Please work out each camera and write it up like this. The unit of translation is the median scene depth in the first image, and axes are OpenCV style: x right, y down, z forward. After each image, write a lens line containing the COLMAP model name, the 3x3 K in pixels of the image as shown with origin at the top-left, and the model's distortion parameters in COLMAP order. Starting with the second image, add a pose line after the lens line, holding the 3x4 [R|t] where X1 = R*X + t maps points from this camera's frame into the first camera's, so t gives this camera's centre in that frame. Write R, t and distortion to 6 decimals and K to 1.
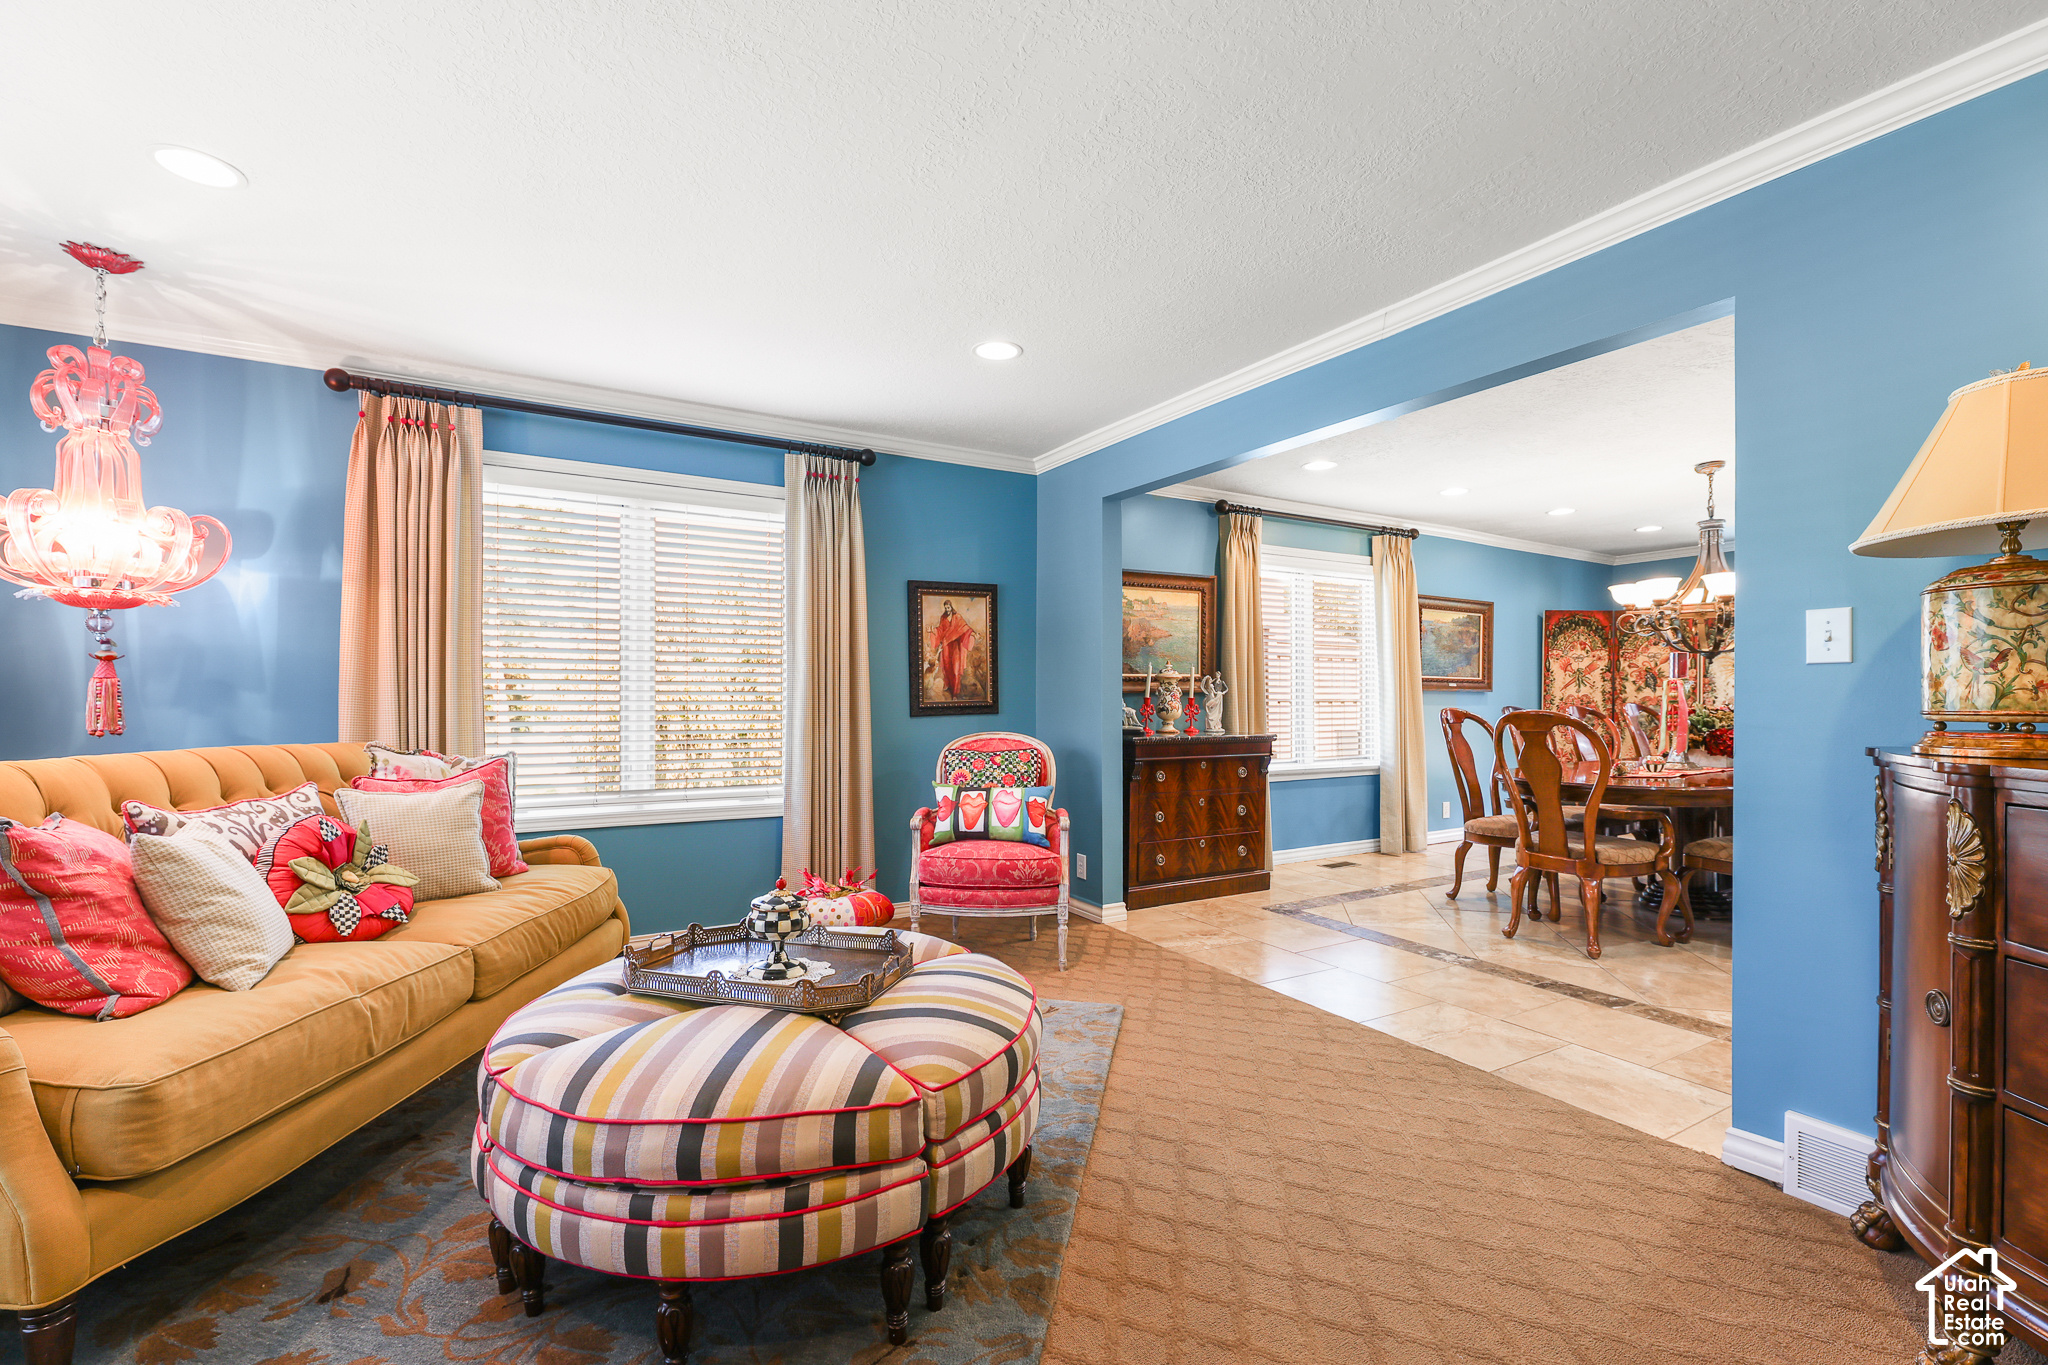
lens RADIAL K [[845.7, 0, 950.0], [0, 845.7, 706.1], [0, 0, 1]] dist [-0.012242, 0.002759]
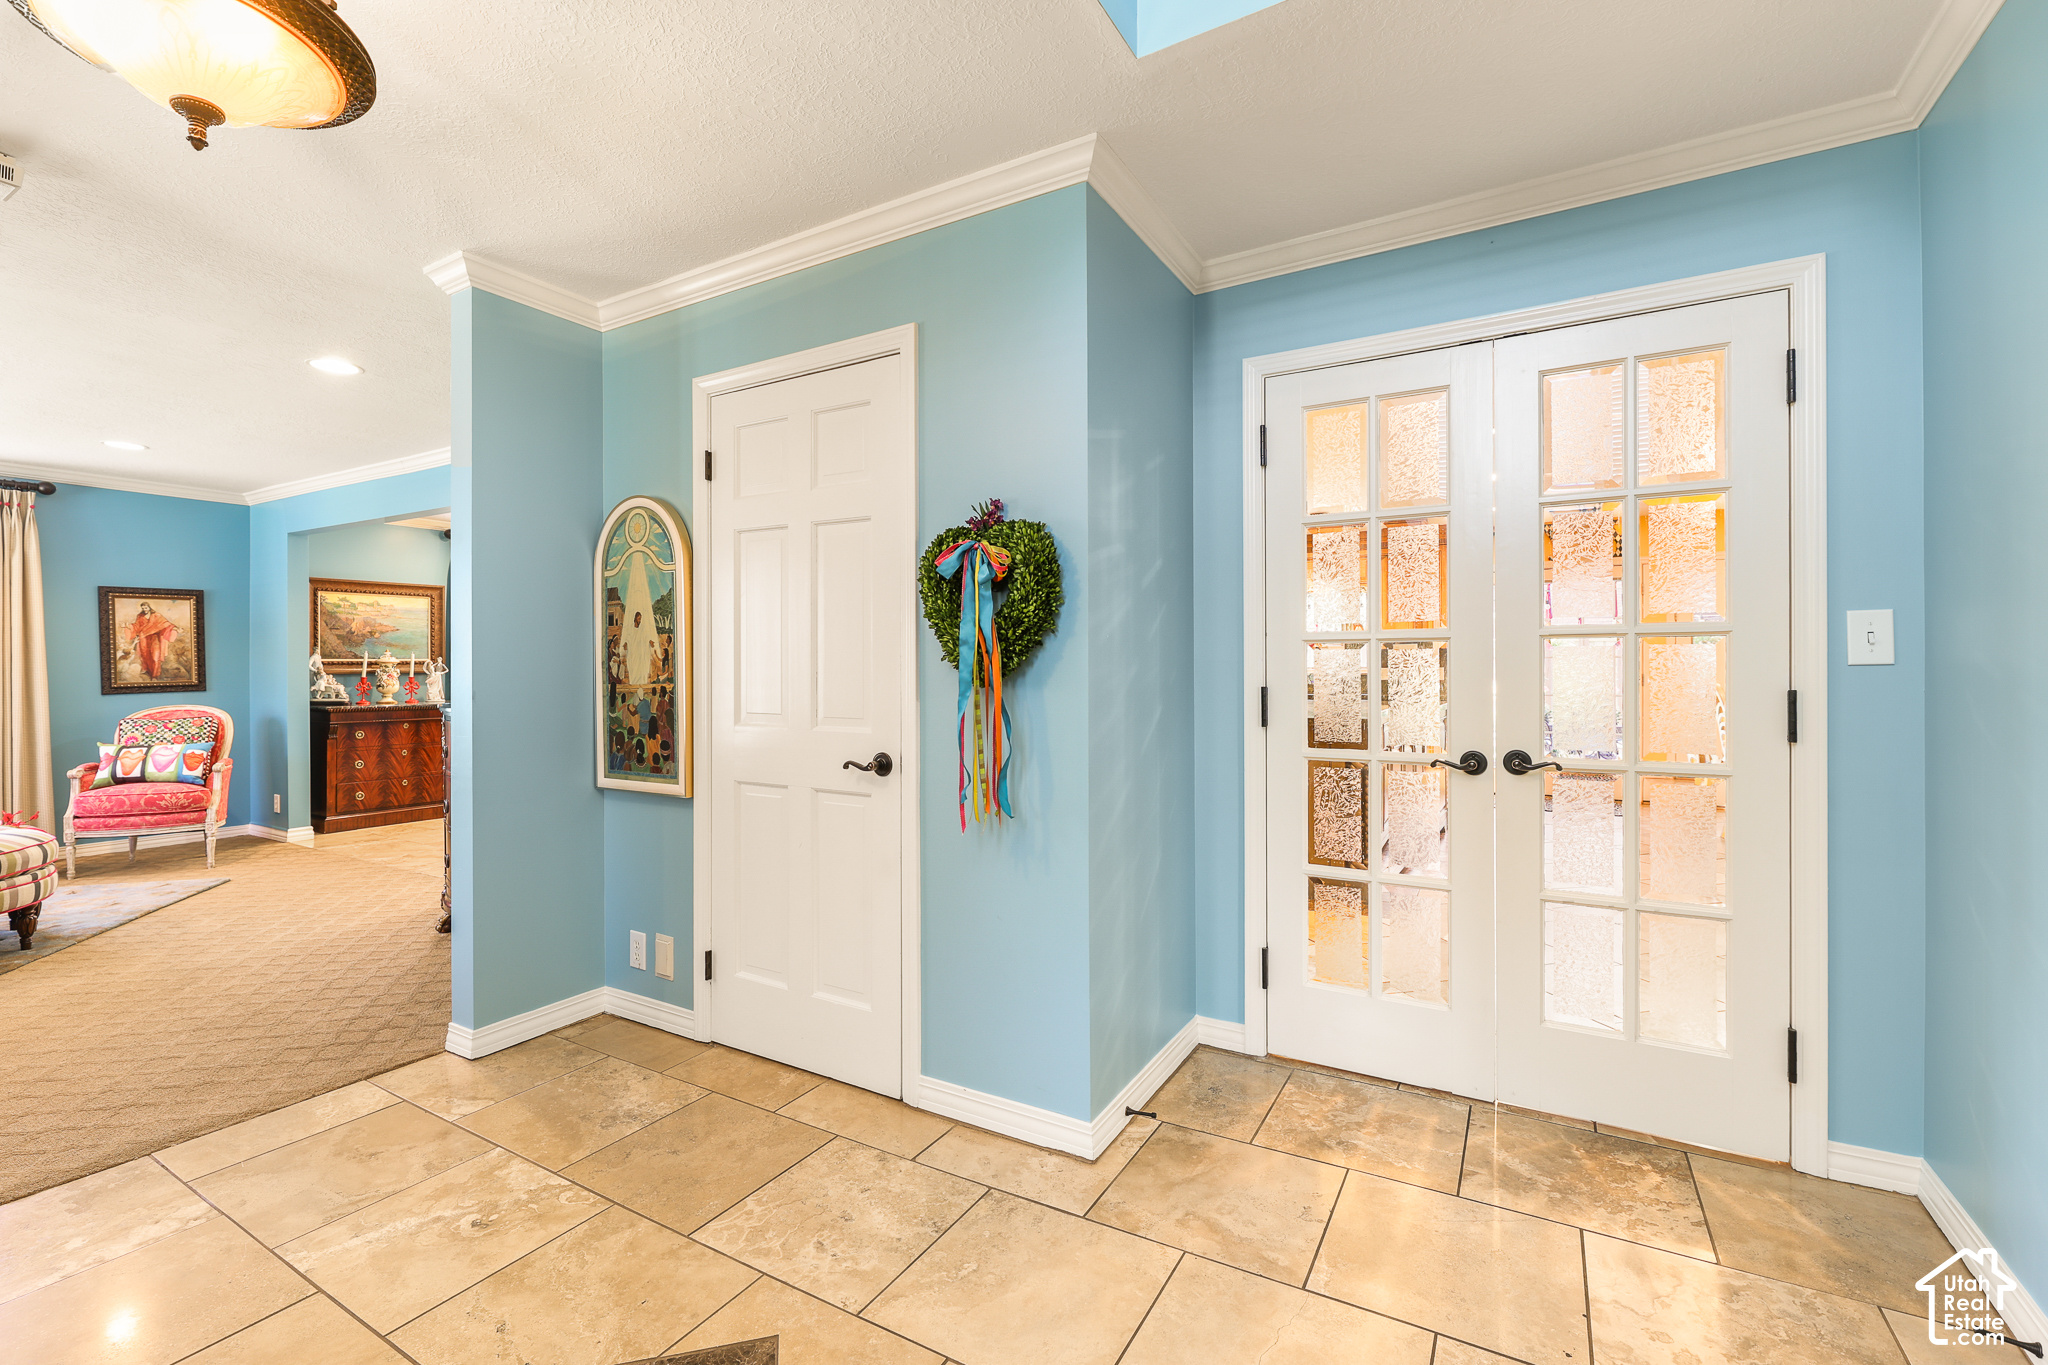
lens RADIAL K [[901.3, 0, 1008.3], [0, 901.3, 668.5], [0, 0, 1]] dist [-0.000007, -0.000696]
pose [[0.853557, -0.001113, 0.520998, 0.495397], [0.005961, 0.999953, -0.007629, -0.009554], [-0.520965, 0.009617, 0.853524, -1.028821]]
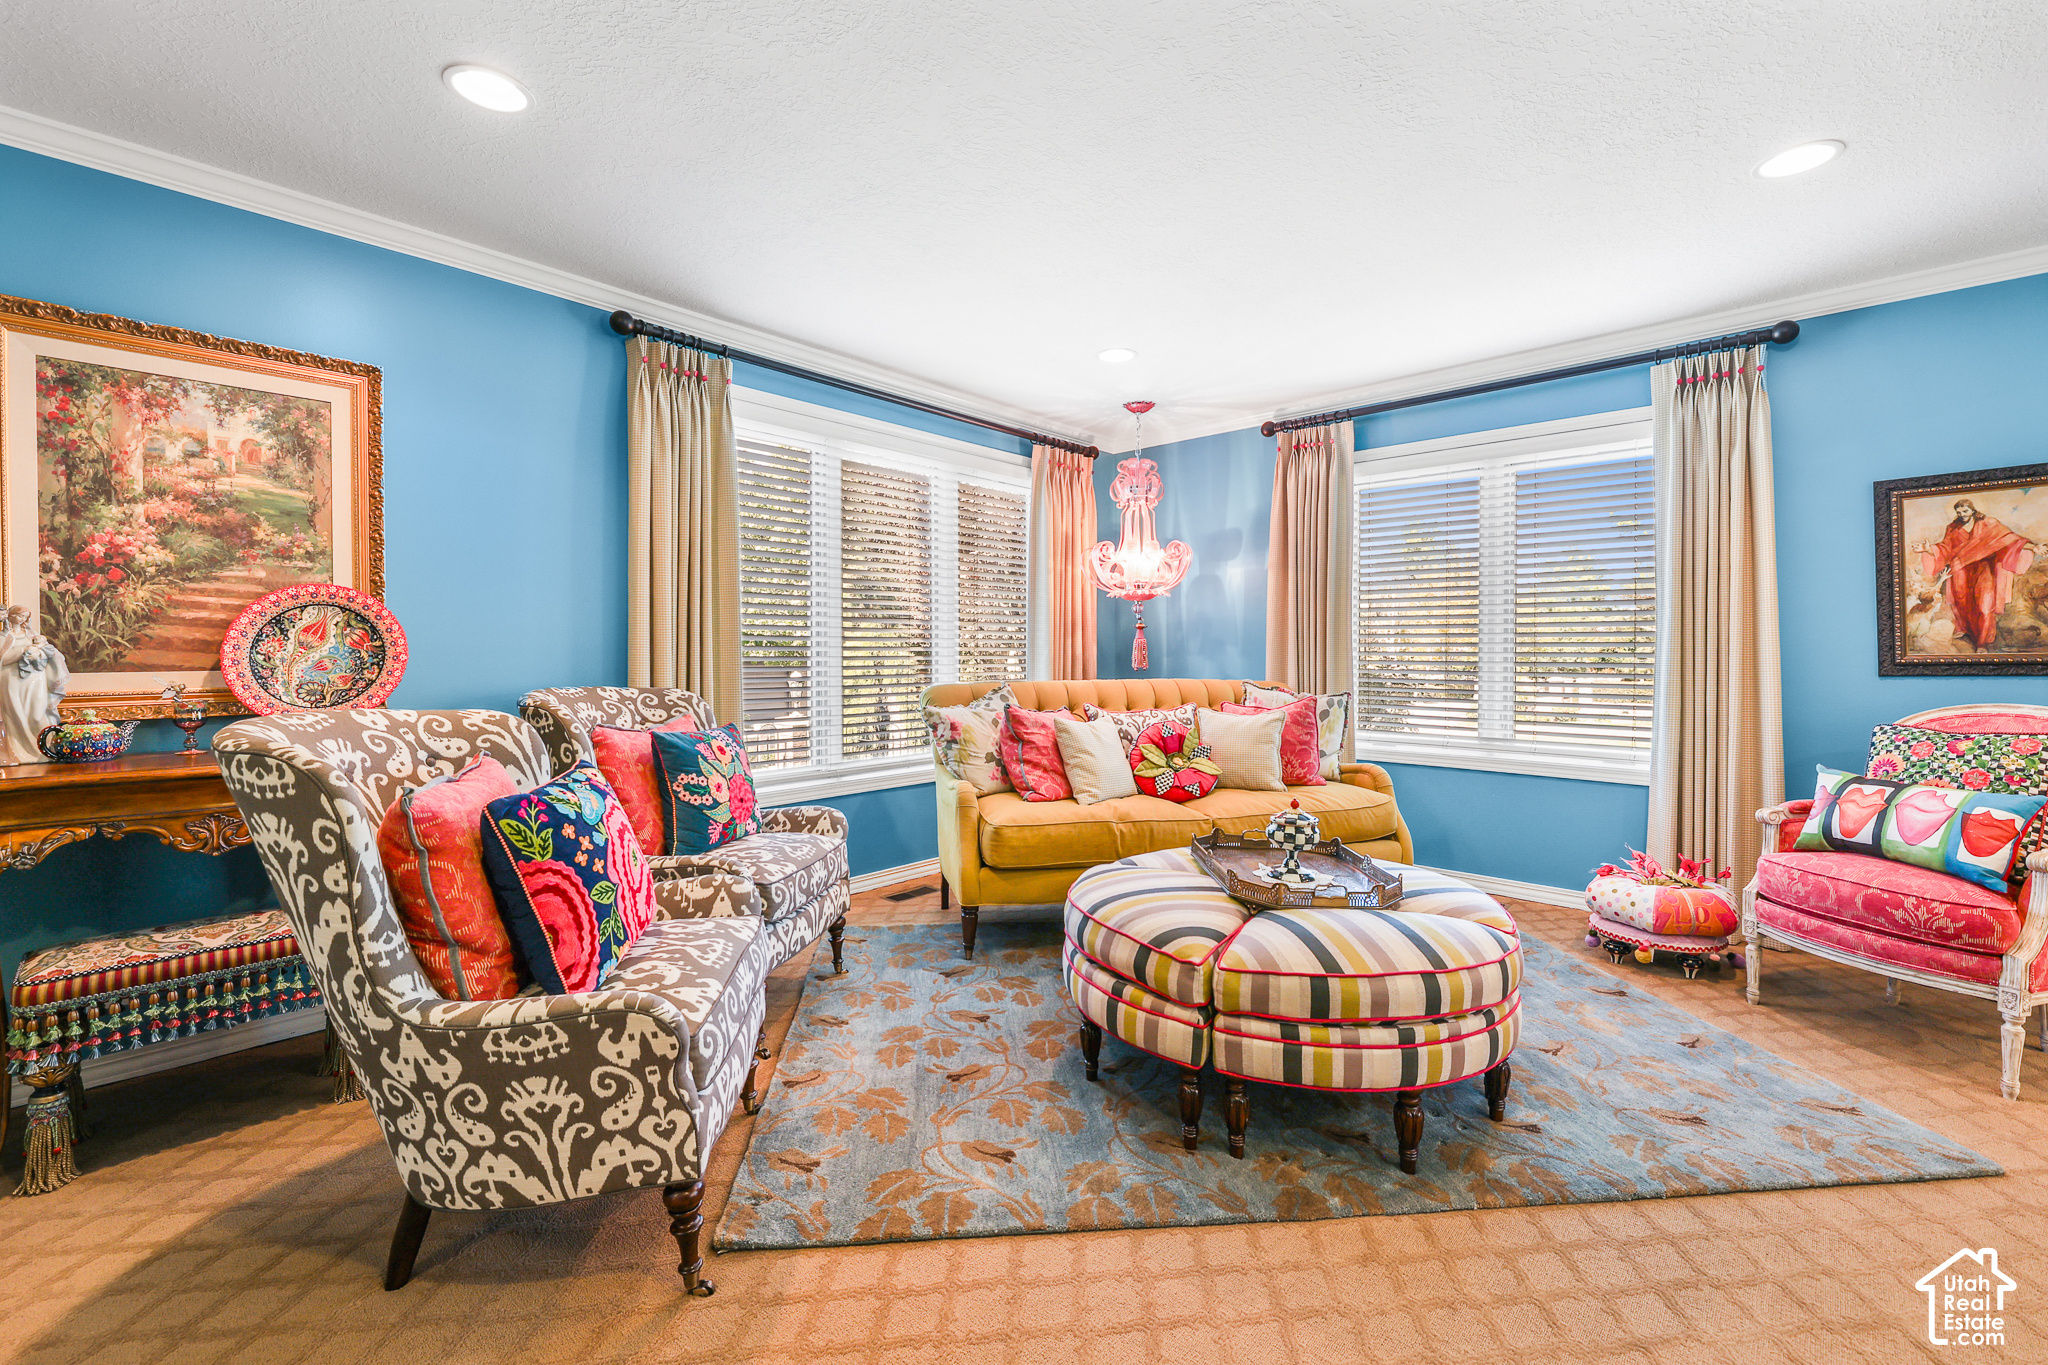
lens RADIAL K [[845.7, 0, 1069.9], [0, 845.7, 662.2], [0, 0, 1]] dist [-0.012242, 0.002759]
pose [[0.344690, 0.011938, -0.938641, 0.456981], [-0.009551, 0.999912, 0.009210, 0.001209], [0.938668, 0.005790, 0.344773, 0.162012]]
